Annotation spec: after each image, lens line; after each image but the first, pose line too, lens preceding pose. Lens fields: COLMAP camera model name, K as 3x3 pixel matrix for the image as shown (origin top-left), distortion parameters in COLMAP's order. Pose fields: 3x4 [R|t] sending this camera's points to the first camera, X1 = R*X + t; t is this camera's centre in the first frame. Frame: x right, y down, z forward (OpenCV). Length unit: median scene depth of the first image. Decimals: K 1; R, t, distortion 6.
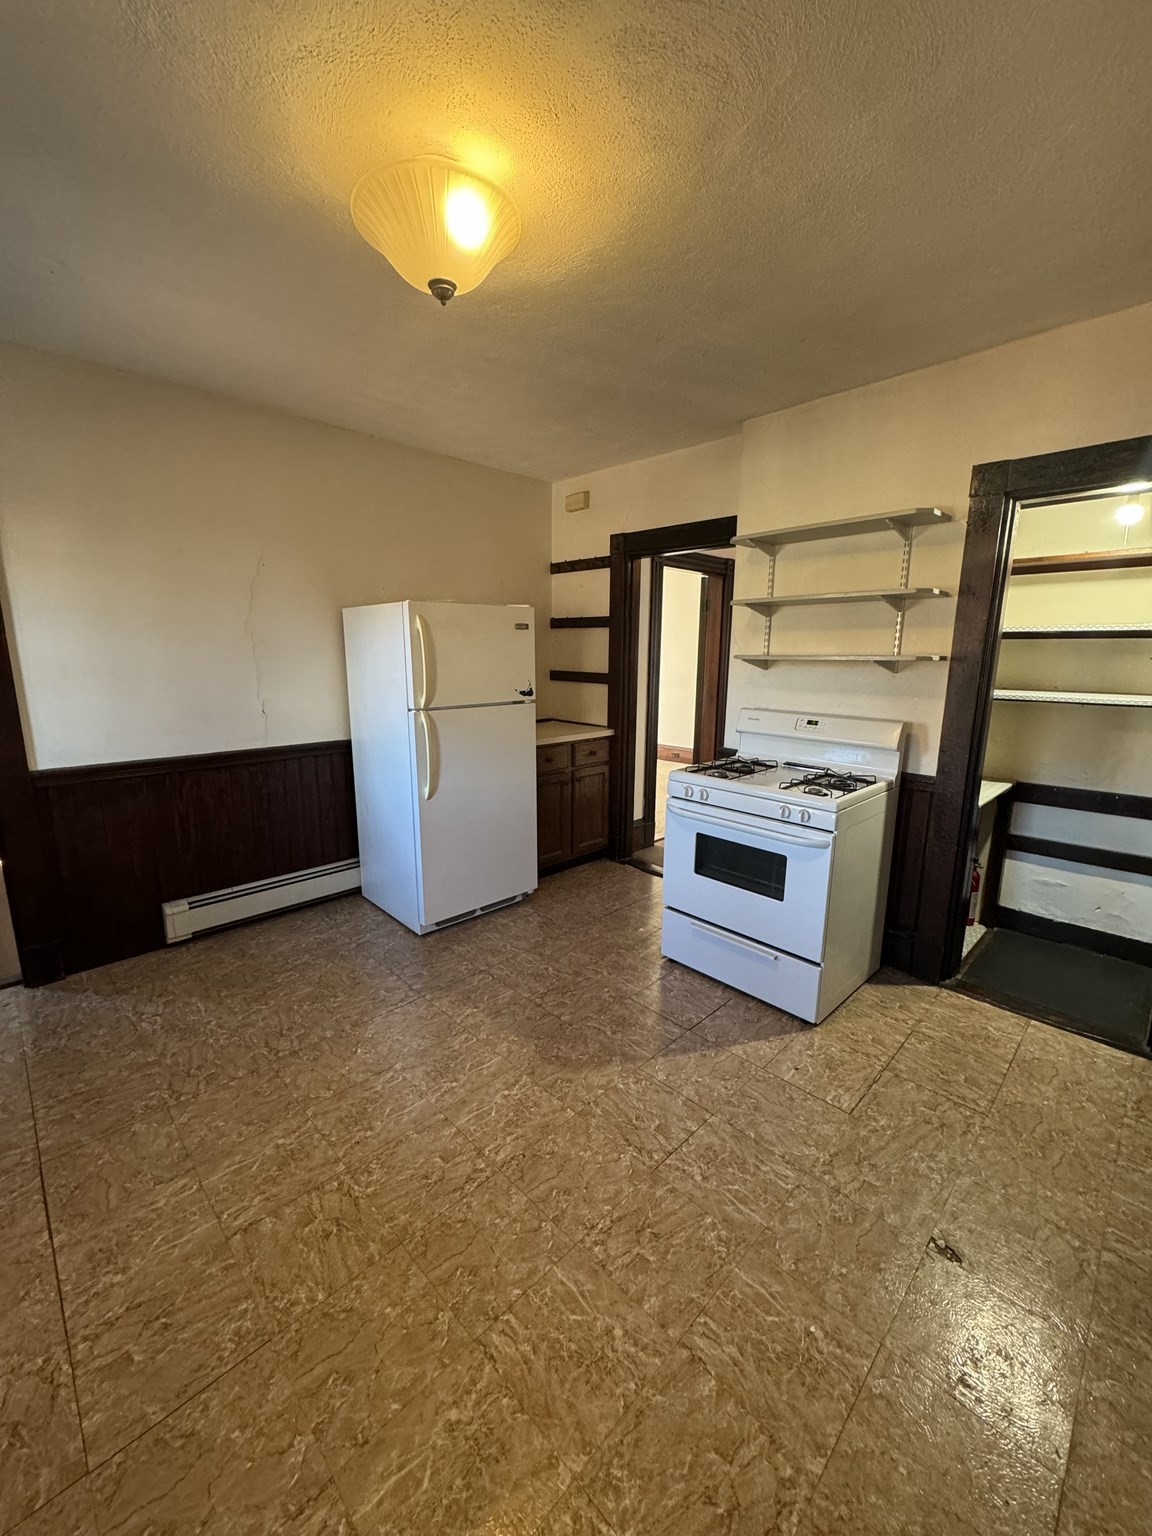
lens RADIAL K [[610.3, 0, 579.1], [0, 610.3, 770.5], [0, 0, 1]] dist [0.000539, 0.000552]
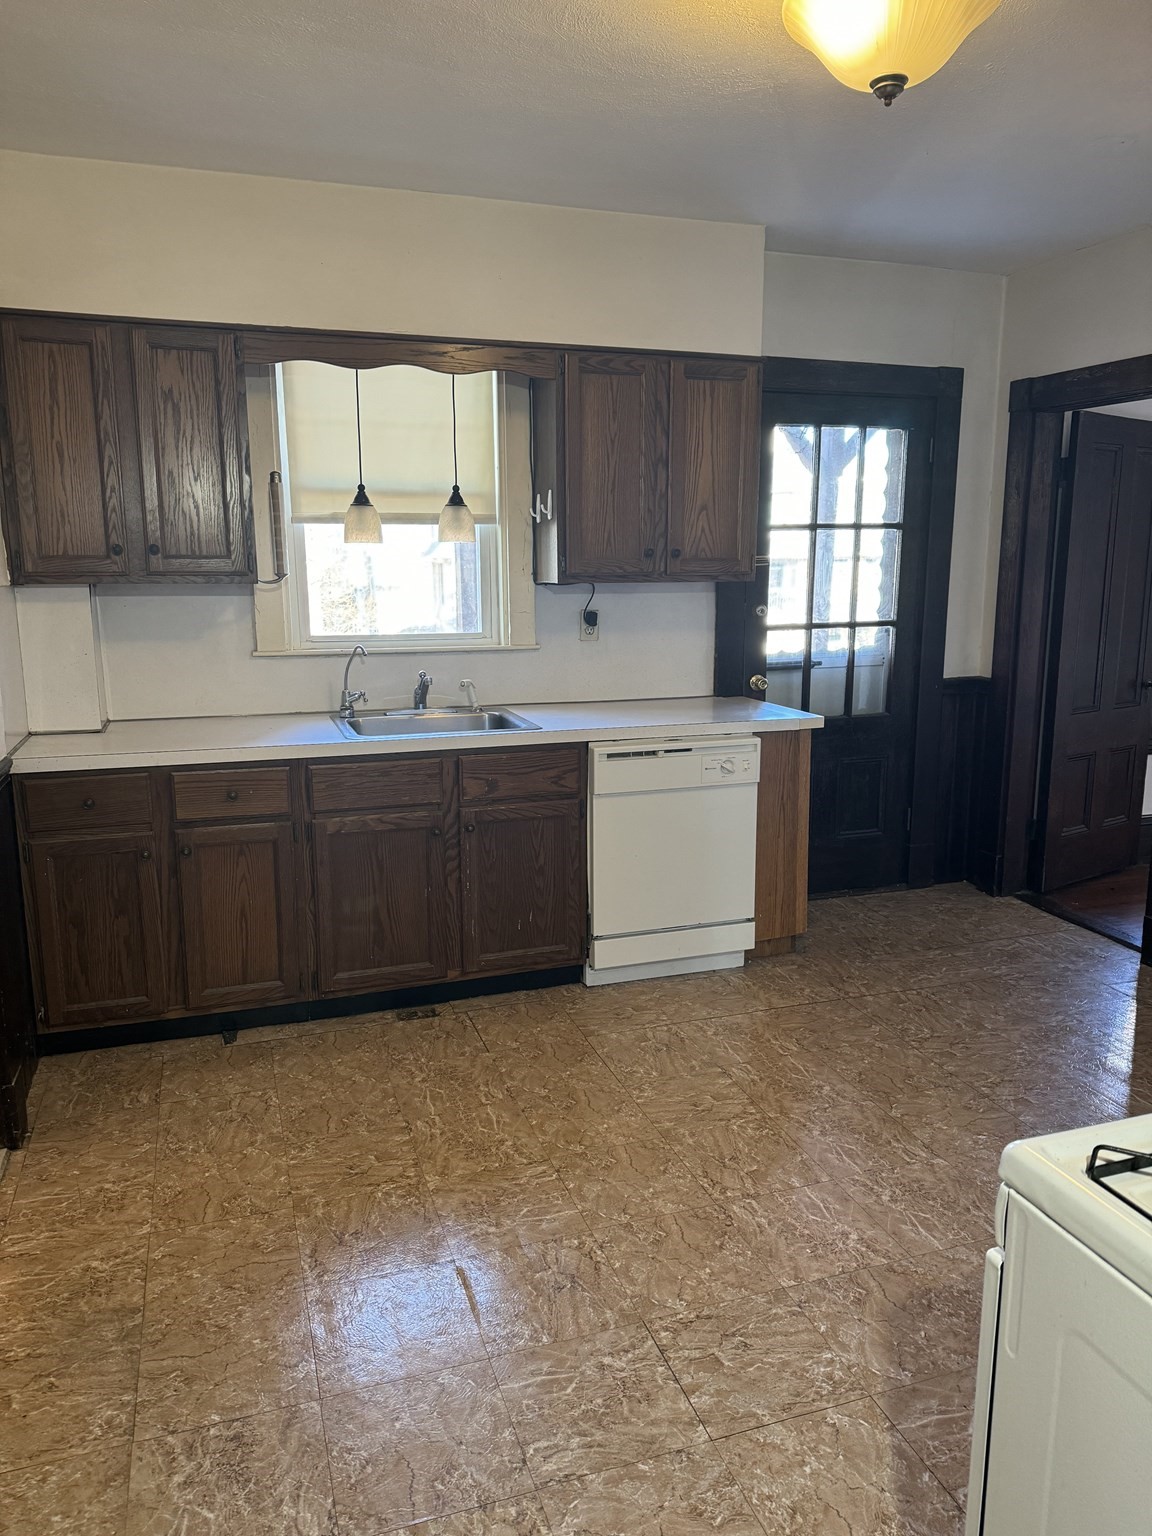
lens RADIAL K [[1078.0, 0, 581.3], [0, 1078.0, 768.7], [0, 0, 1]] dist [0.045689, -0.045992]
pose [[-0.438361, 0.162890, -0.883915, 1.068212], [-0.177624, 0.948345, 0.262853, -0.230991], [0.881073, 0.272229, -0.386784, 1.169823]]
